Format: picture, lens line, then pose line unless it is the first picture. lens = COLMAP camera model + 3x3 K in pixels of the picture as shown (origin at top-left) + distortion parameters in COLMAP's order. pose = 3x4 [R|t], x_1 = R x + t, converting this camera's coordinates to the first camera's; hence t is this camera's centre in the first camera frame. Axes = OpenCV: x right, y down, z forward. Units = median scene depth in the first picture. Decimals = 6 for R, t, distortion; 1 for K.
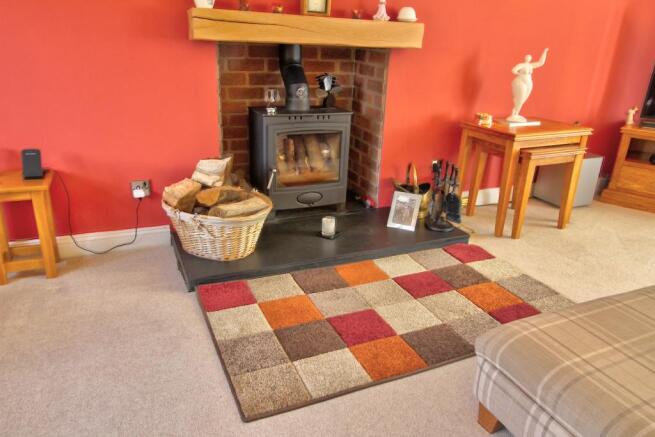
lens RADIAL K [[488.5, 0, 326.9], [0, 488.5, 215.2], [0, 0, 1]] dist [0.012828, -0.002397]
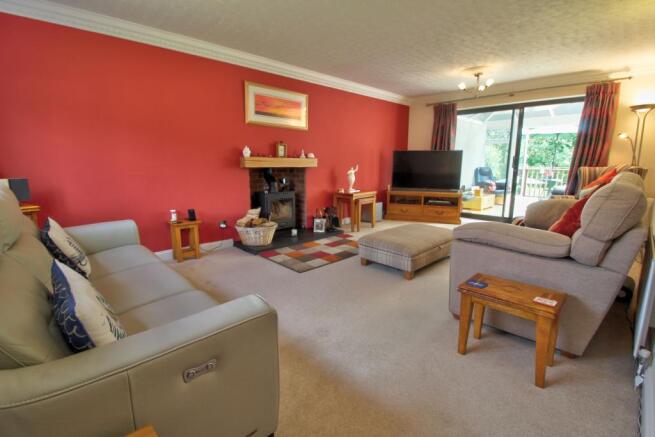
lens RADIAL K [[328.1, 0, 328.2], [0, 328.1, 221.4], [0, 0, 1]] dist [-0.000224, -0.000016]
pose [[0.940377, -0.101523, 0.324629, -0.373441], [0.155668, 0.977053, -0.145376, 0.236957], [-0.302421, 0.187243, 0.934602, -0.687121]]
